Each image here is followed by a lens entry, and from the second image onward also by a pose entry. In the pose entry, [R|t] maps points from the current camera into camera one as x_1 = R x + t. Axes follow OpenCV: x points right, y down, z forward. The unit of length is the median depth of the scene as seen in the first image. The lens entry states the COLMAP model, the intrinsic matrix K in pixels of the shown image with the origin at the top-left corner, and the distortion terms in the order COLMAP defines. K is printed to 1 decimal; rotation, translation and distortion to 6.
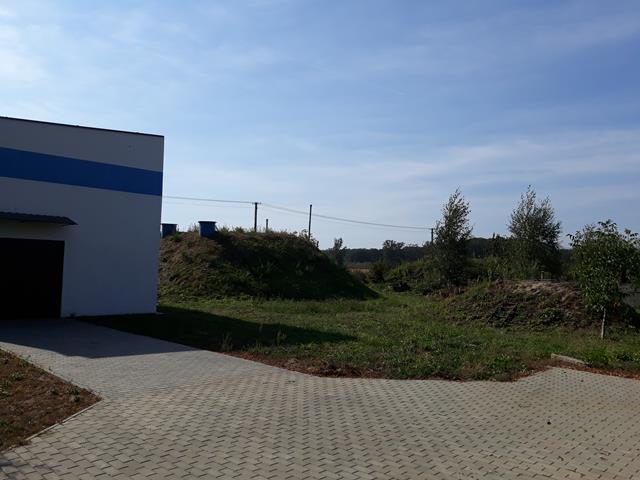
lens RADIAL K [[518.5, 0, 320.0], [0, 518.5, 240.0], [0, 0, 1]] dist [0.025929, -0.000129]
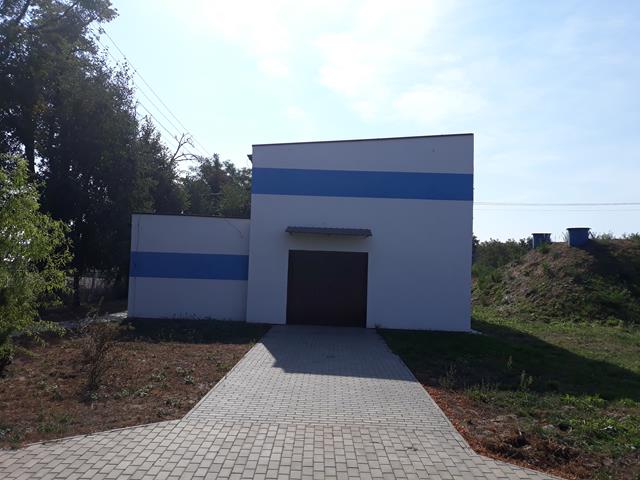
lens RADIAL K [[518.5, 0, 320.0], [0, 518.5, 240.0], [0, 0, 1]] dist [0.025929, -0.000129]
pose [[0.701768, -0.042969, -0.711109, 0.103590], [0.020854, 0.998991, -0.039785, 0.009504], [0.712100, 0.013090, 0.701956, 0.135088]]
